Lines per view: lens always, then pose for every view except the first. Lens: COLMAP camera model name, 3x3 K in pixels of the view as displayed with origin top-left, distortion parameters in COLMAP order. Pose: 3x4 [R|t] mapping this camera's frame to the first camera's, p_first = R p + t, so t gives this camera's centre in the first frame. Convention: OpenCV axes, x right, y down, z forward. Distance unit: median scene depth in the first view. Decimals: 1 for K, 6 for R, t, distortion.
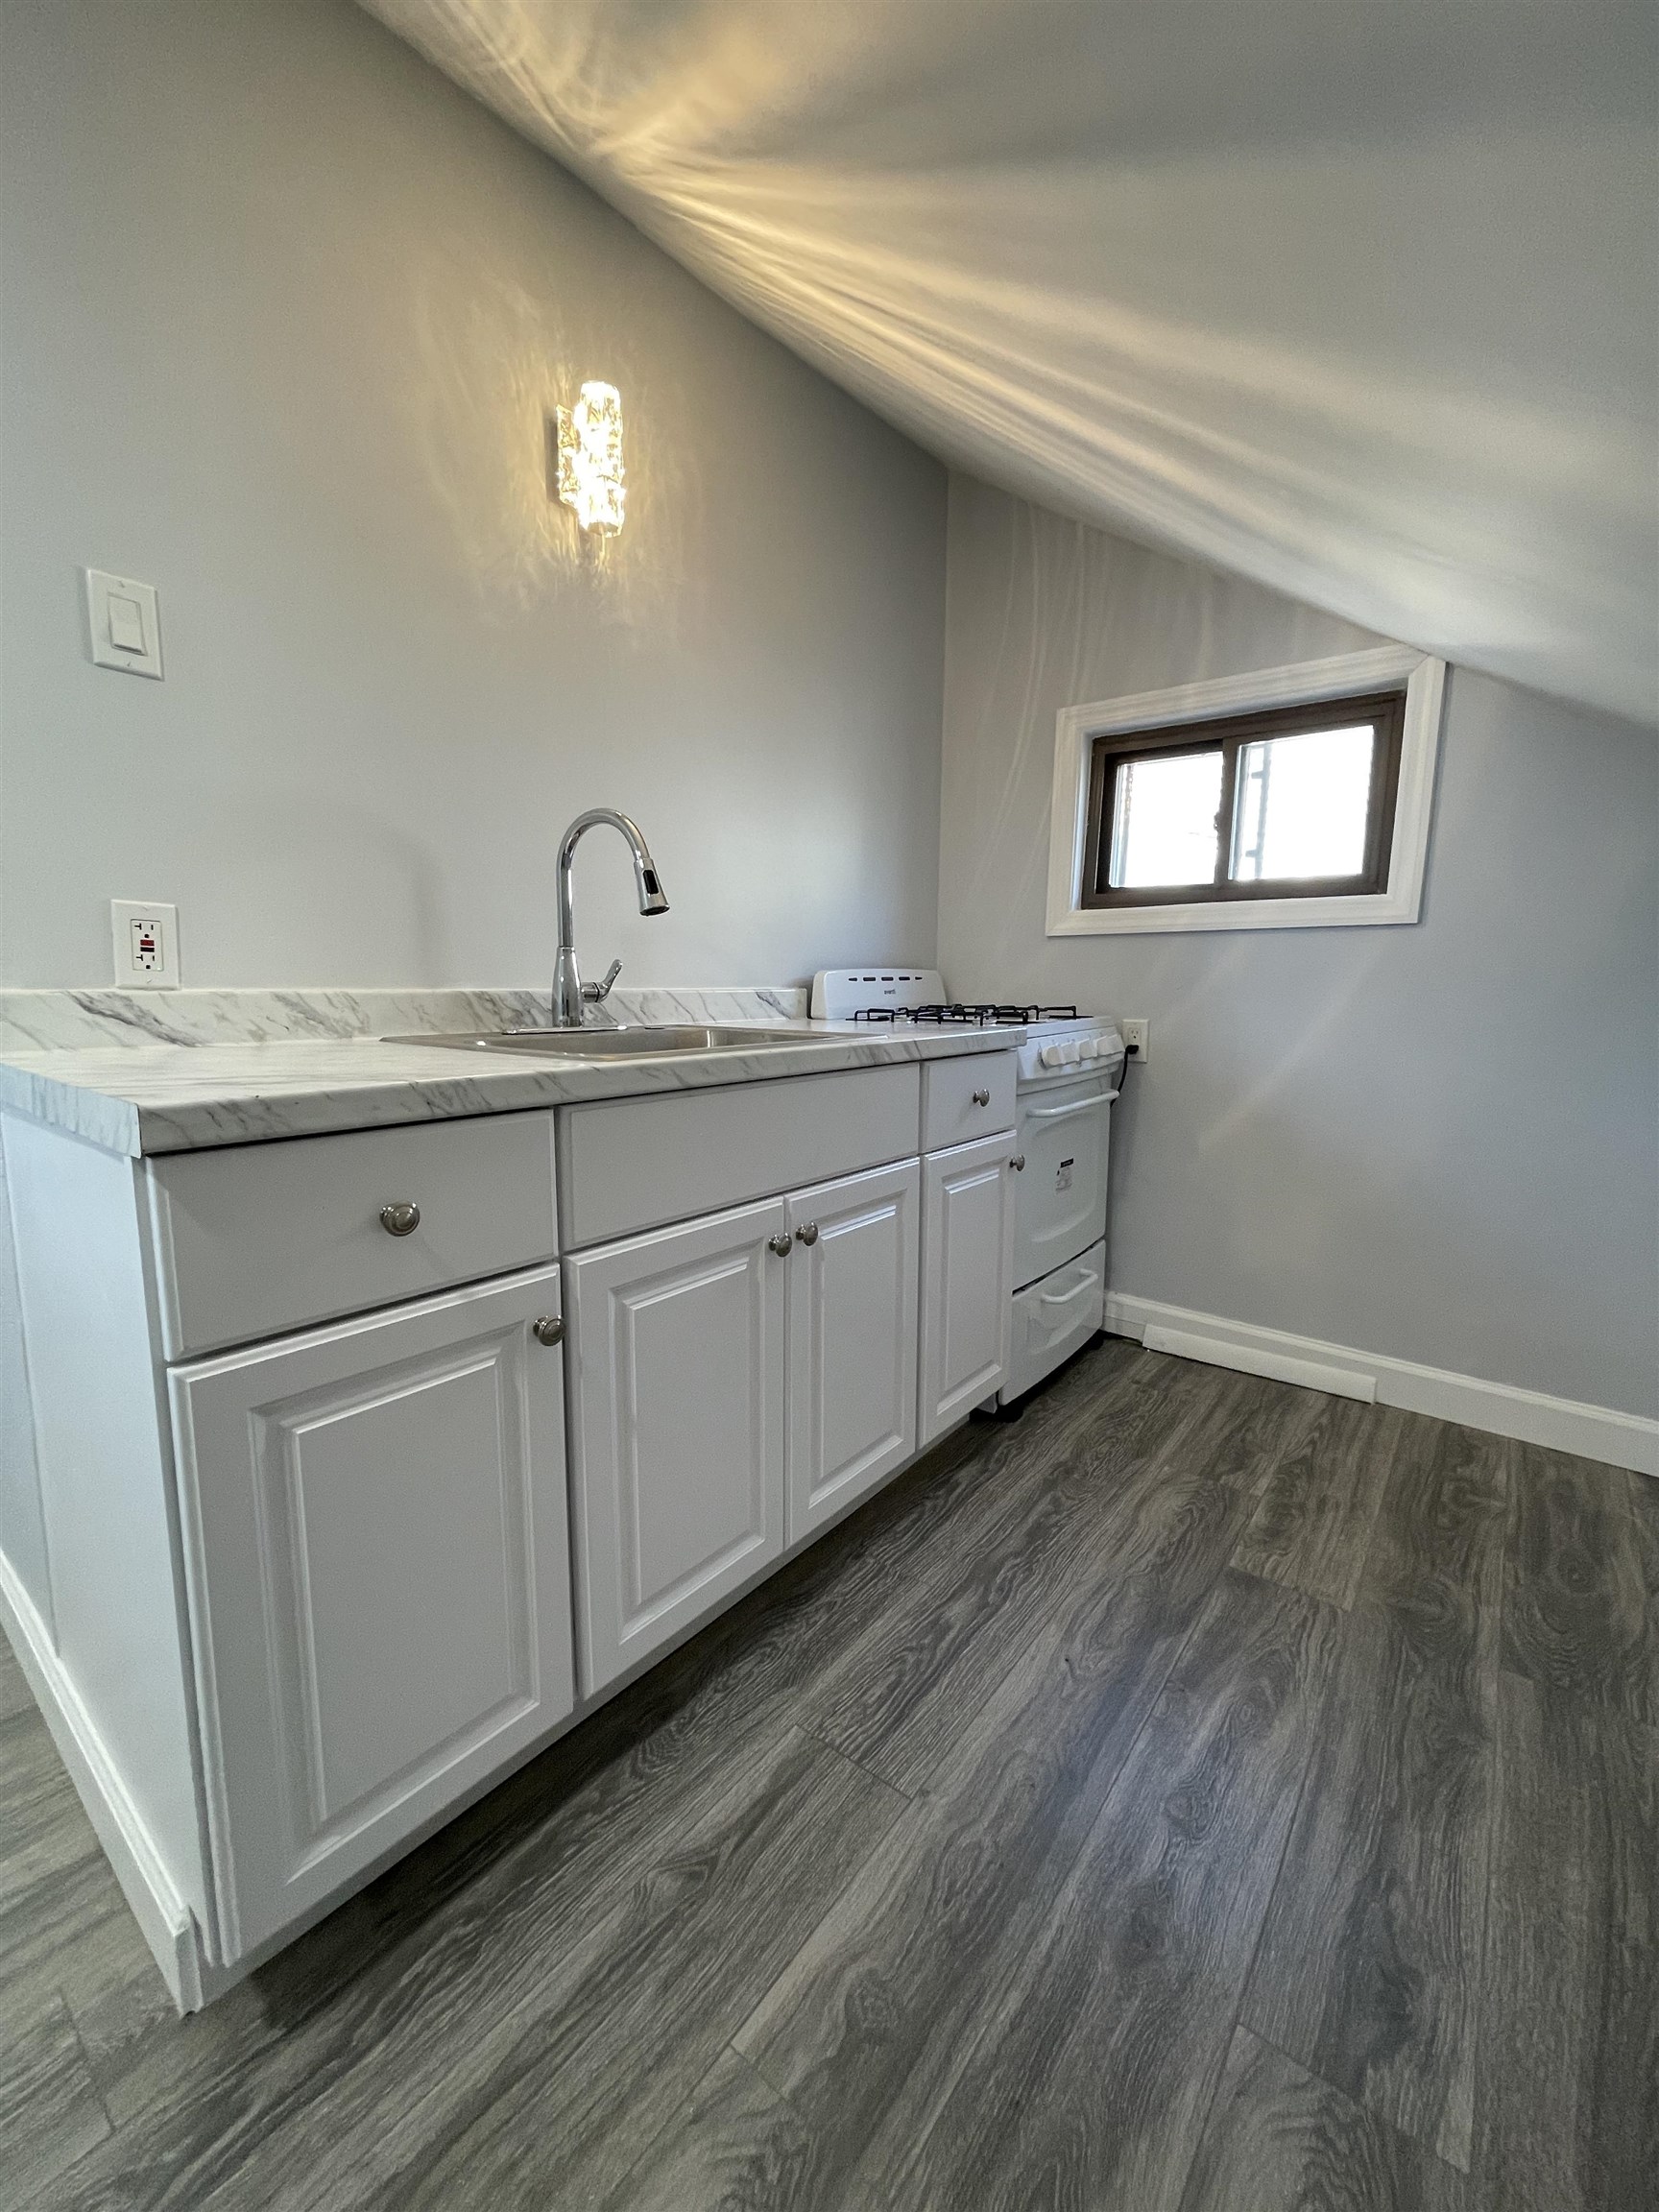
lens RADIAL K [[888.4, 0, 844.9], [0, 888.4, 1101.6], [0, 0, 1]] dist [-0.007206, 0.001464]
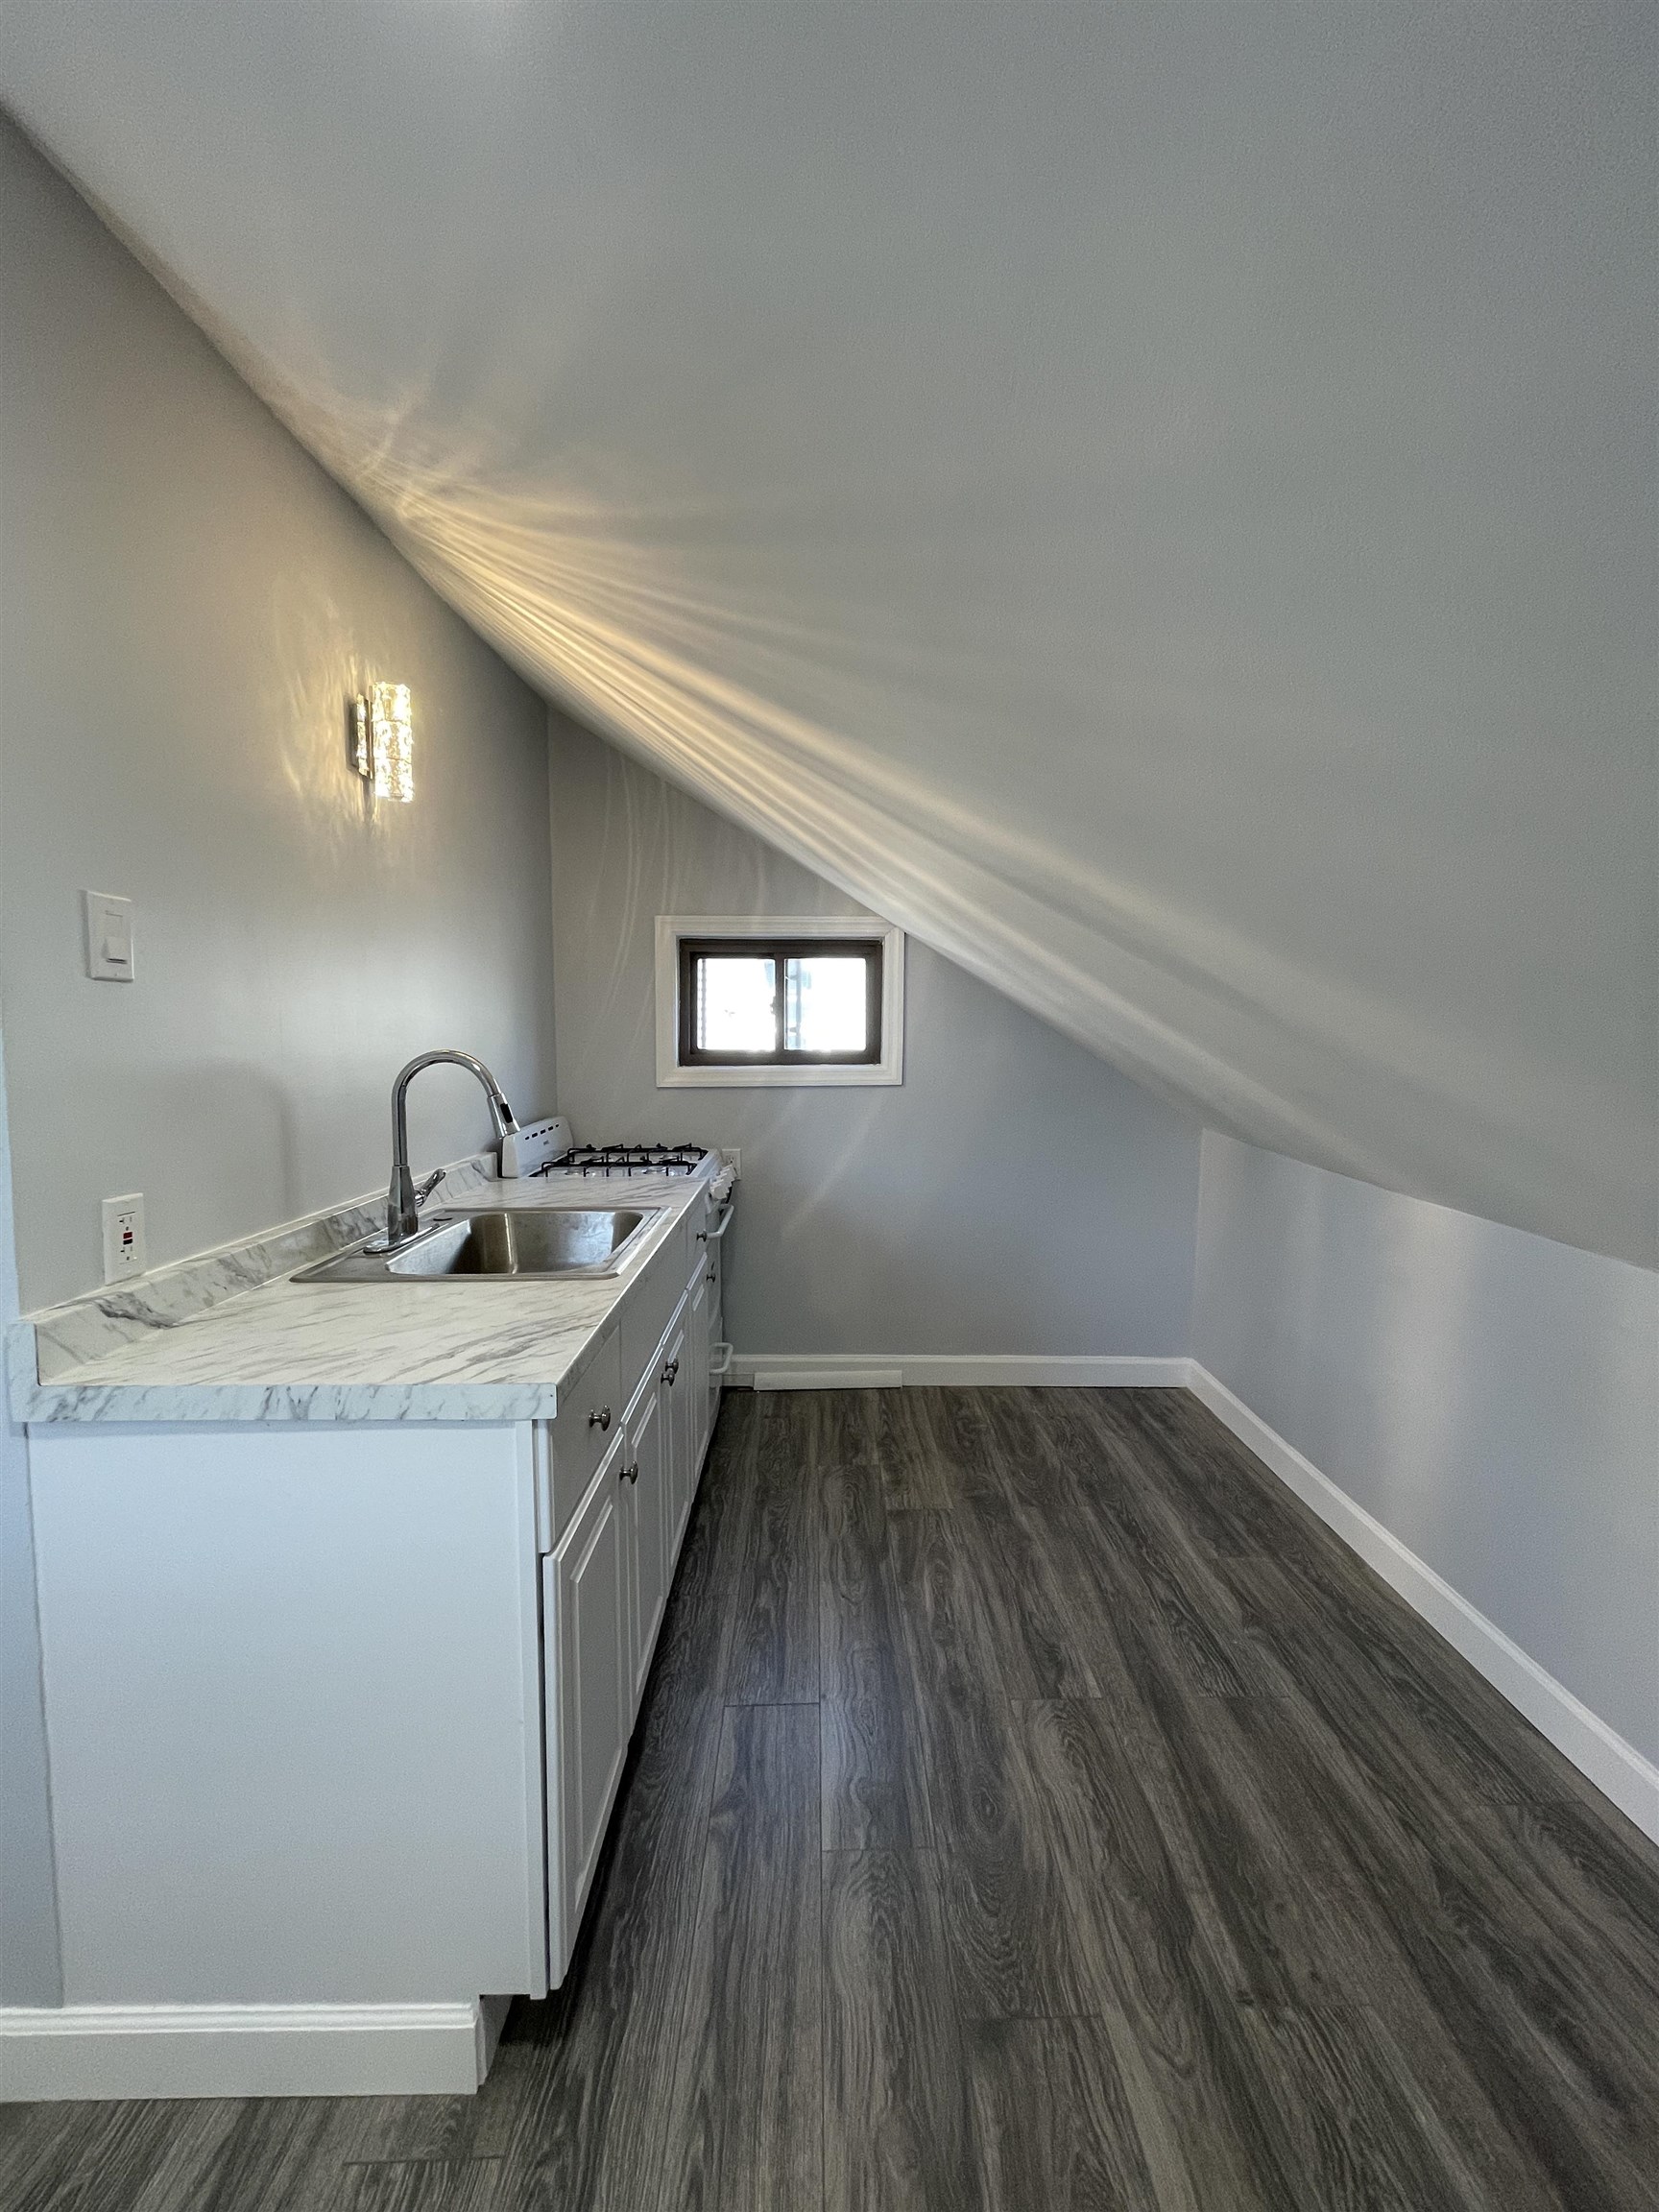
lens RADIAL K [[888.4, 0, 849.6], [0, 888.4, 1092.3], [0, 0, 1]] dist [-0.007206, 0.001464]
pose [[0.767827, -0.046543, 0.638964, -0.618683], [0.087835, 0.995587, -0.033029, -0.184995], [-0.634607, 0.081484, 0.768527, -0.259944]]
